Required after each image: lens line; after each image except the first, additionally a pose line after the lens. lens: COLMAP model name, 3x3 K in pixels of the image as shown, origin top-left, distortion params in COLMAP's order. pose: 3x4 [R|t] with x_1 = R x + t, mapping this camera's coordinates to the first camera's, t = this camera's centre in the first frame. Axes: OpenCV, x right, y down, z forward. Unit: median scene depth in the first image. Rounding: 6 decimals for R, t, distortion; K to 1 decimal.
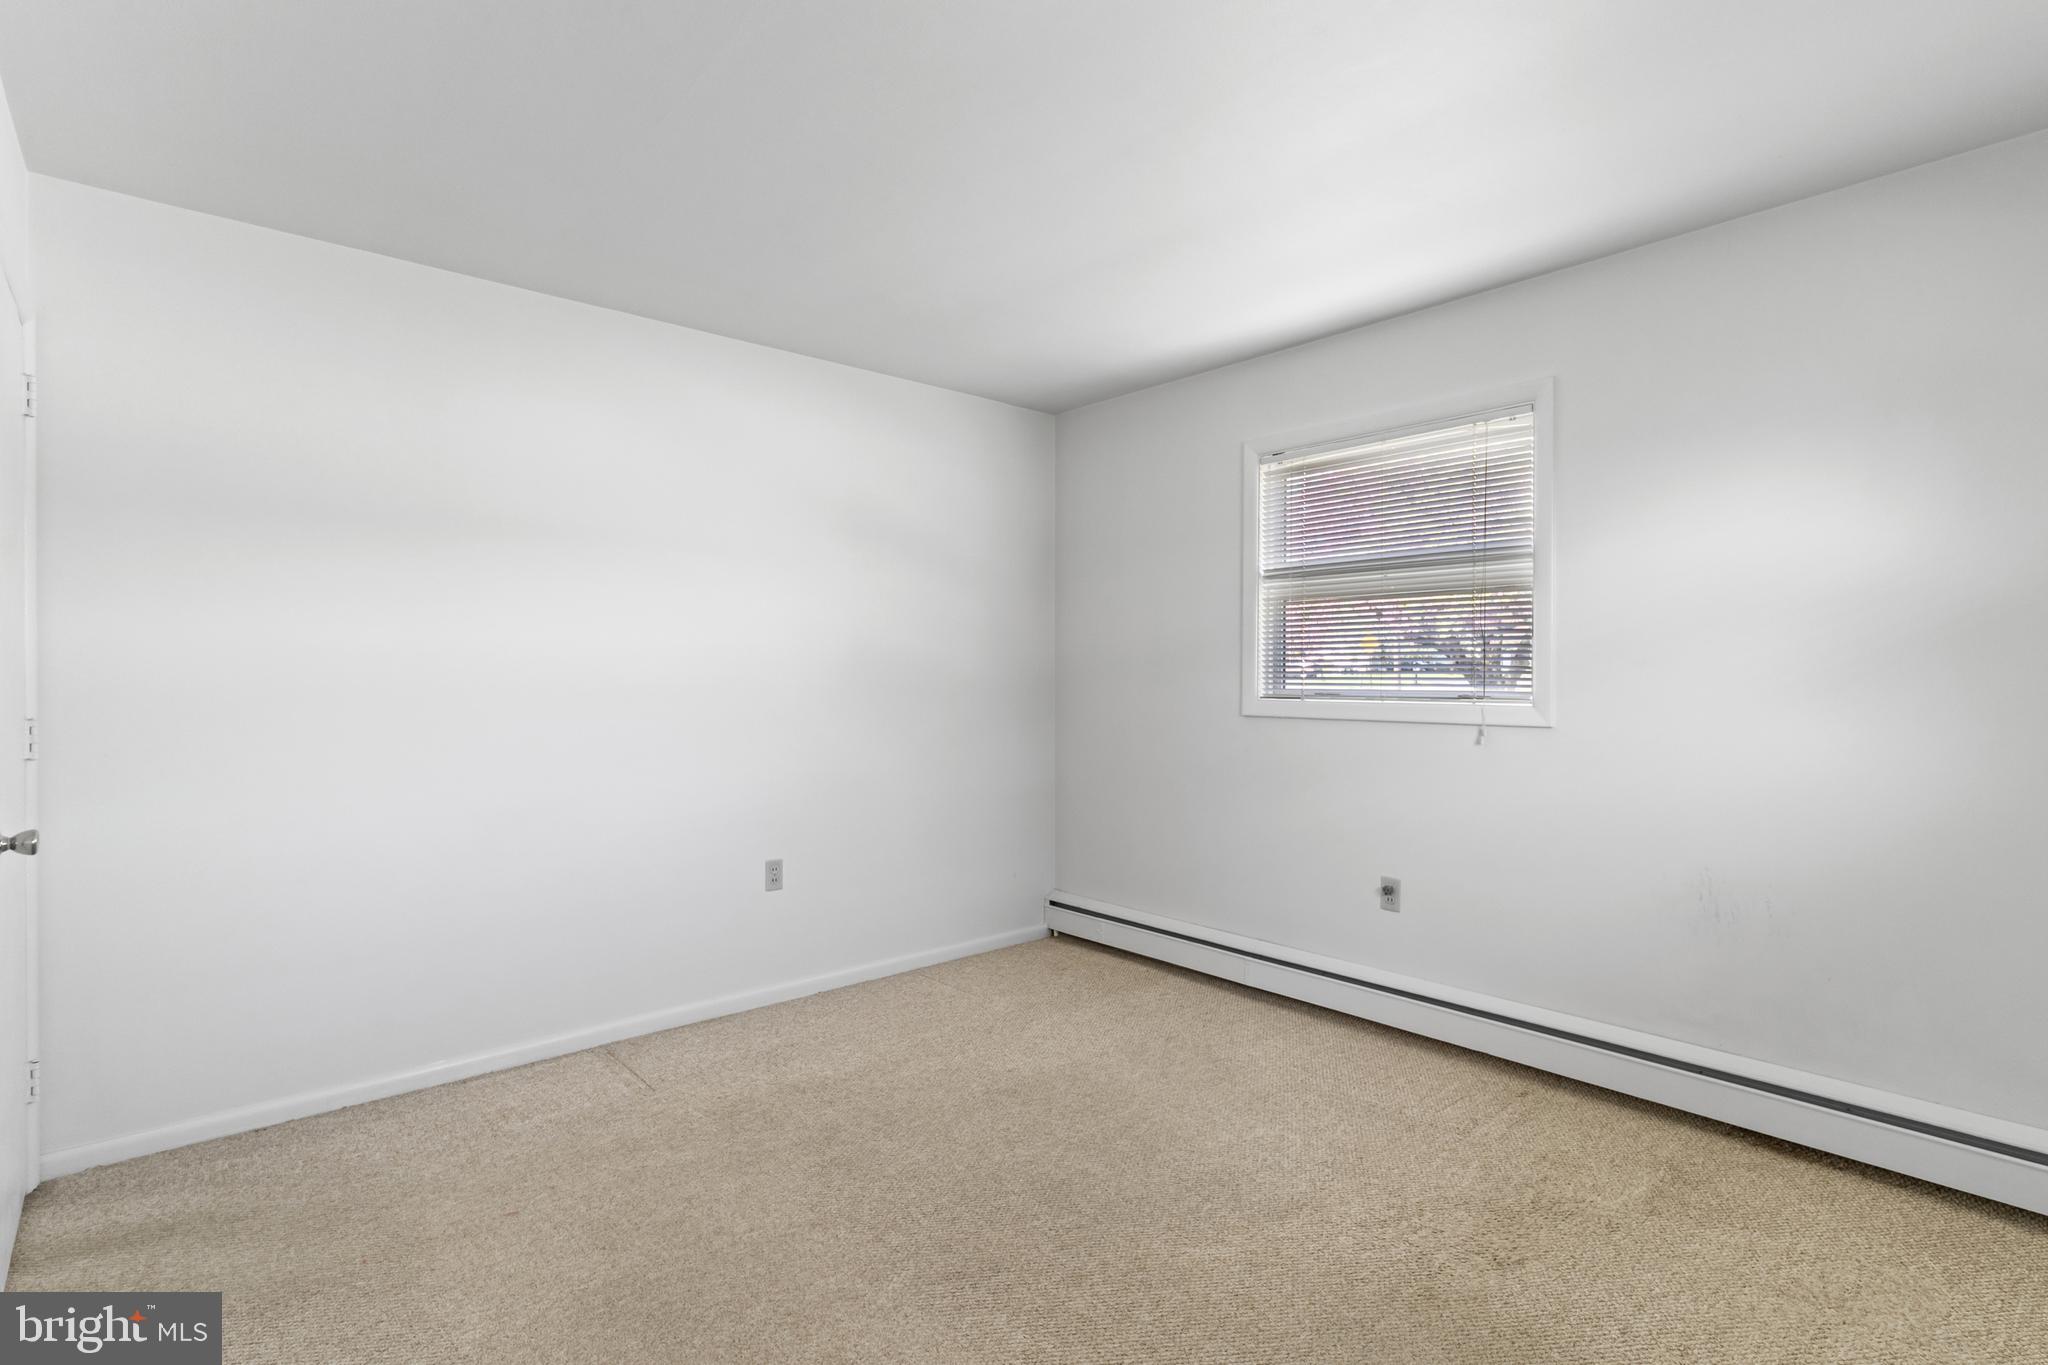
lens RADIAL K [[941.4, 0, 1020.6], [0, 941.4, 683.8], [0, 0, 1]] dist [-0.004411, 0.001567]
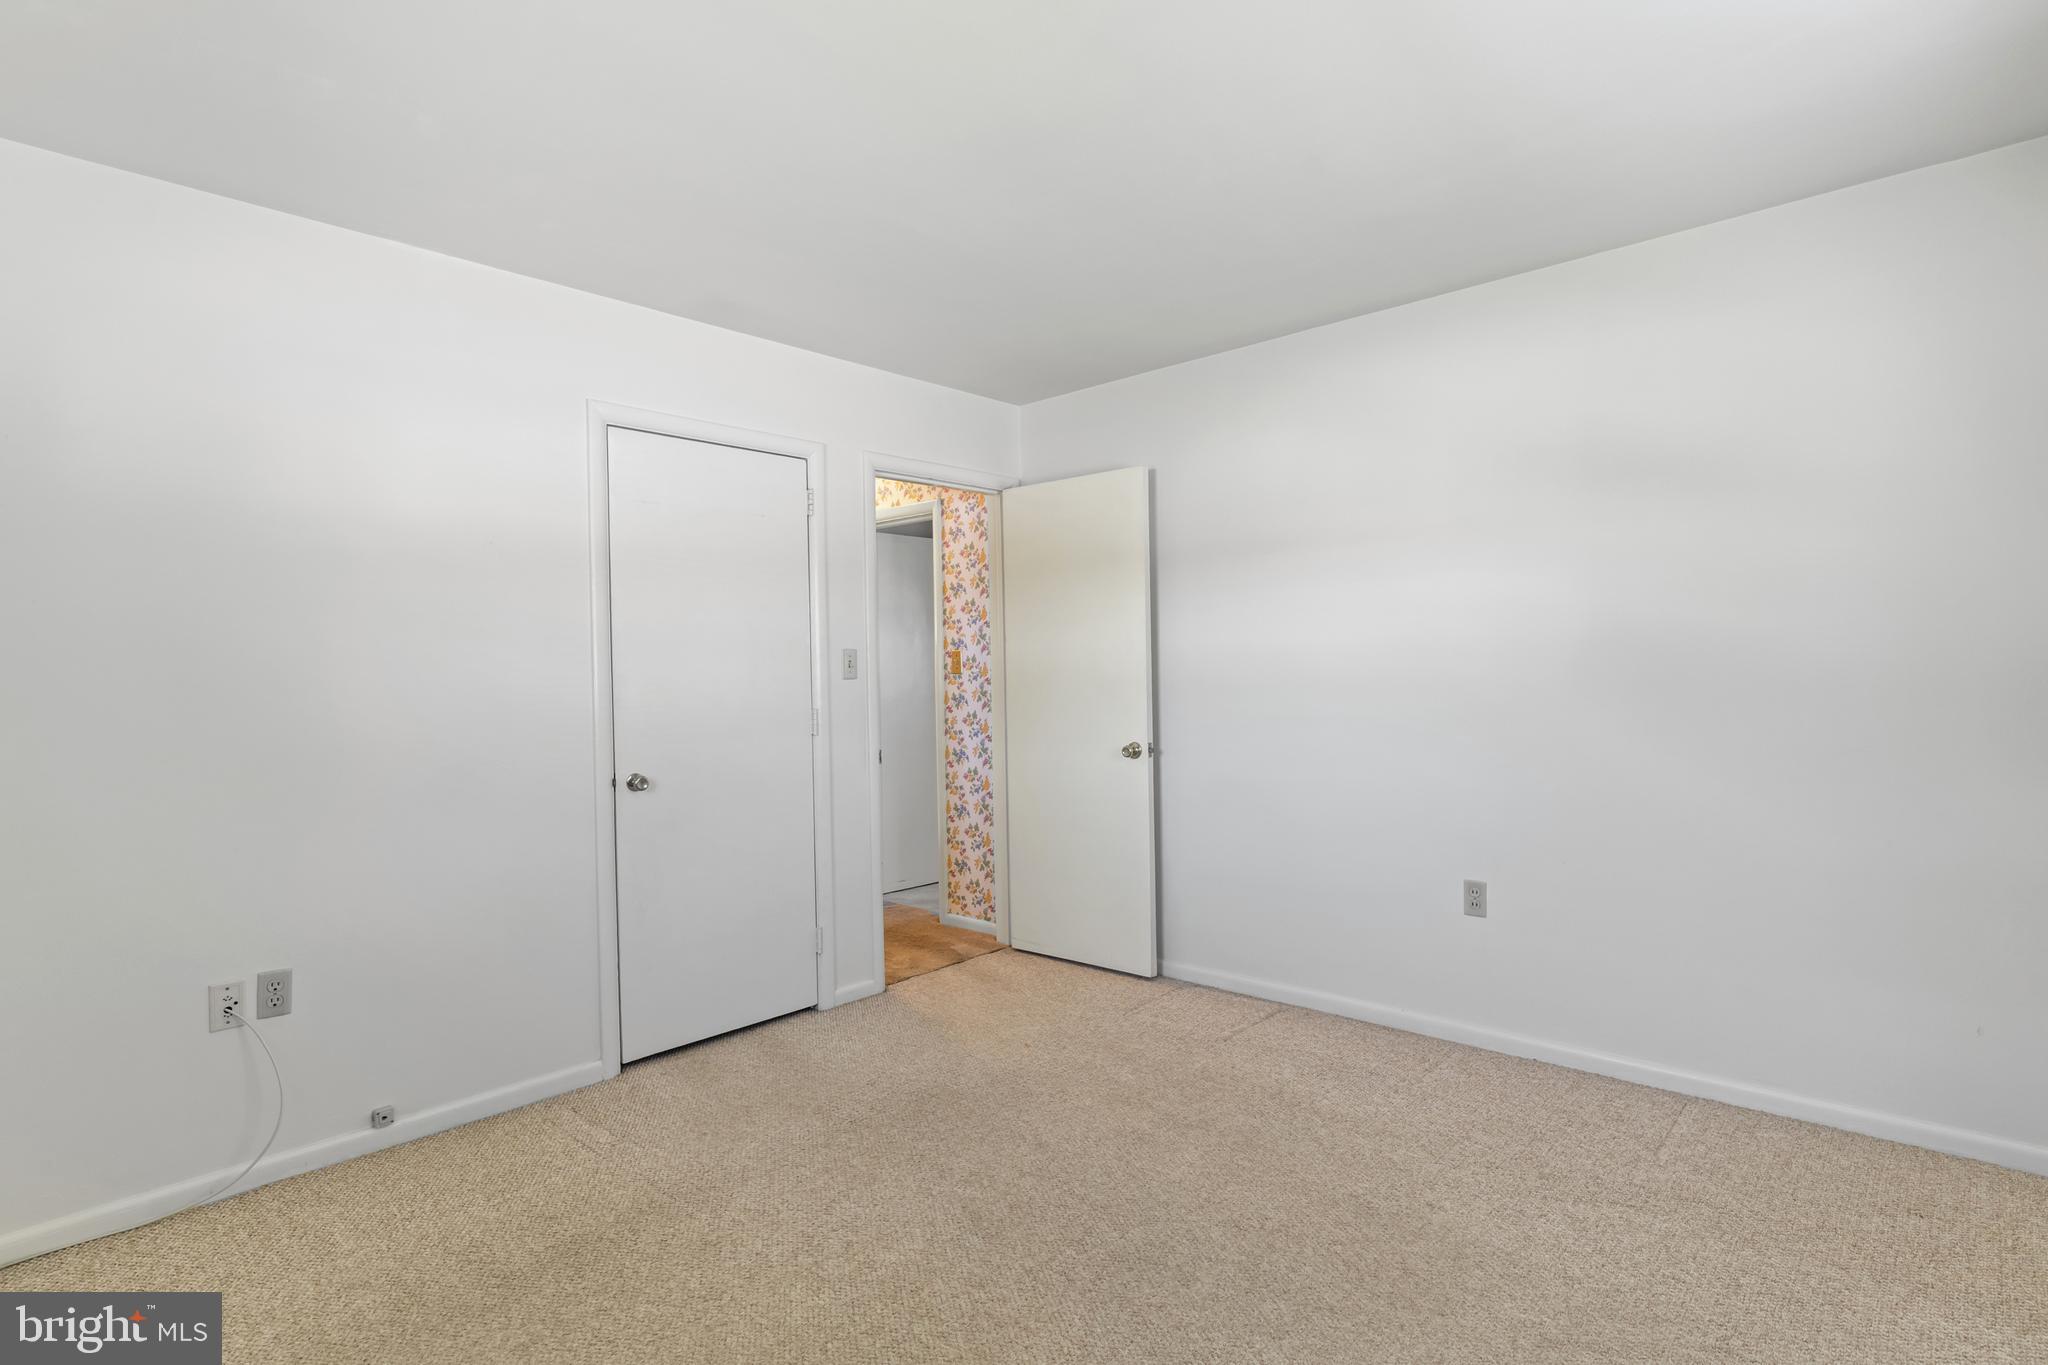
lens RADIAL K [[941.4, 0, 1020.7], [0, 941.4, 679.2], [0, 0, 1]] dist [-0.004411, 0.001567]
pose [[0.152641, 0.000259, -0.988282, 0.575959], [0.007943, 0.999967, 0.001489, -0.004040], [0.988250, -0.008077, 0.152634, 0.493401]]
